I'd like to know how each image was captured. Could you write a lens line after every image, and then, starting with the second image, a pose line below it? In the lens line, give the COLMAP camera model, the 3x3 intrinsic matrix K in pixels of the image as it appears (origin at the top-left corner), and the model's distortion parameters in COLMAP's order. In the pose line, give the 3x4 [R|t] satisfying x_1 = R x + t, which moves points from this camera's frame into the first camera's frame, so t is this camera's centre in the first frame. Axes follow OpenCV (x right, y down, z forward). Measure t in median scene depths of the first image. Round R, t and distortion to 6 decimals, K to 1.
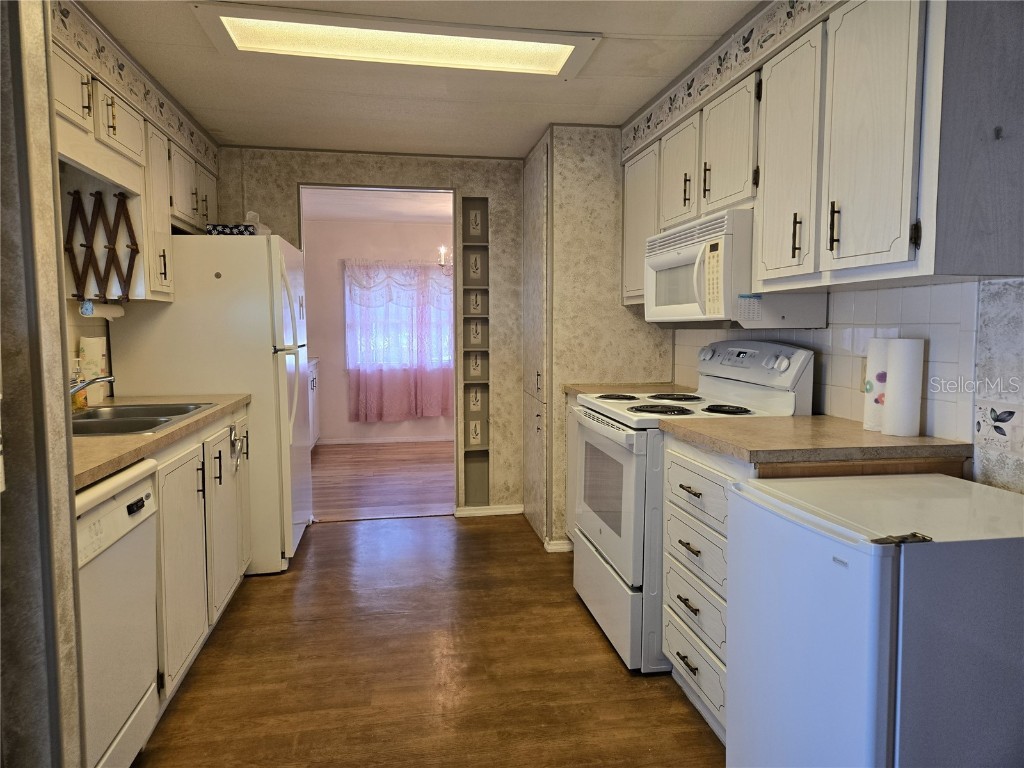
lens RADIAL K [[691.4, 0, 508.5], [0, 691.4, 384.3], [0, 0, 1]] dist [0.072344, -0.054781]
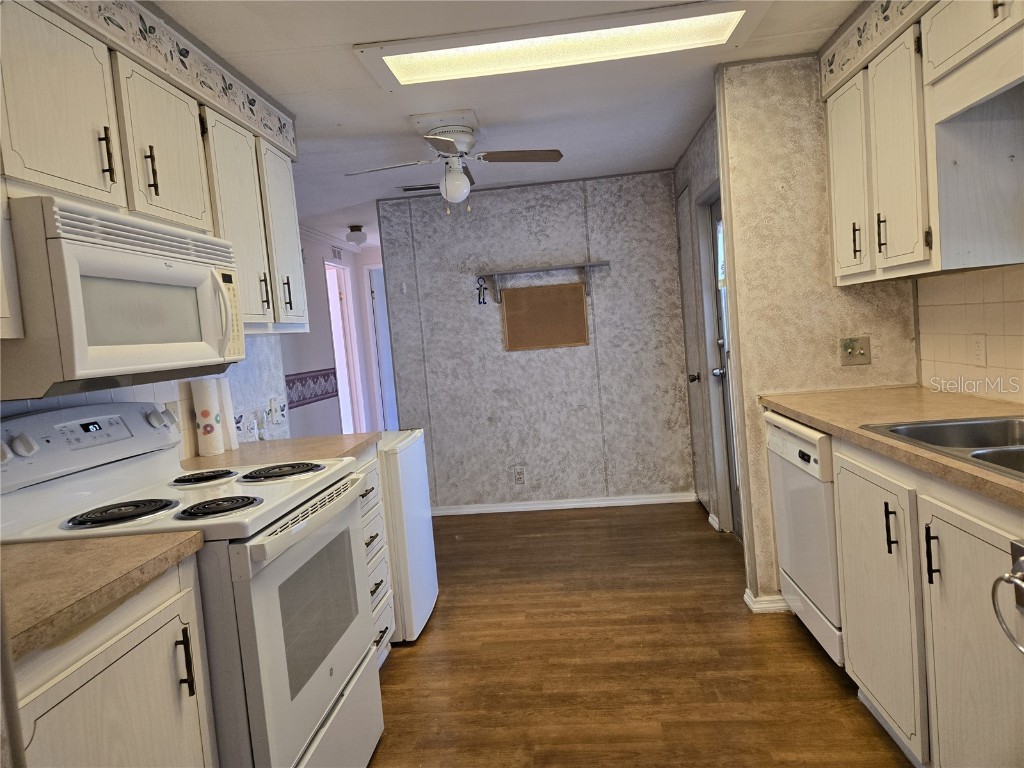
lens RADIAL K [[691.4, 0, 508.5], [0, 691.4, 384.3], [0, 0, 1]] dist [0.072344, -0.054781]
pose [[-0.966887, 0.064101, 0.247024, -0.259644], [0.104606, 0.982438, 0.154508, -0.175038], [-0.232782, 0.175232, -0.956612, 1.876664]]
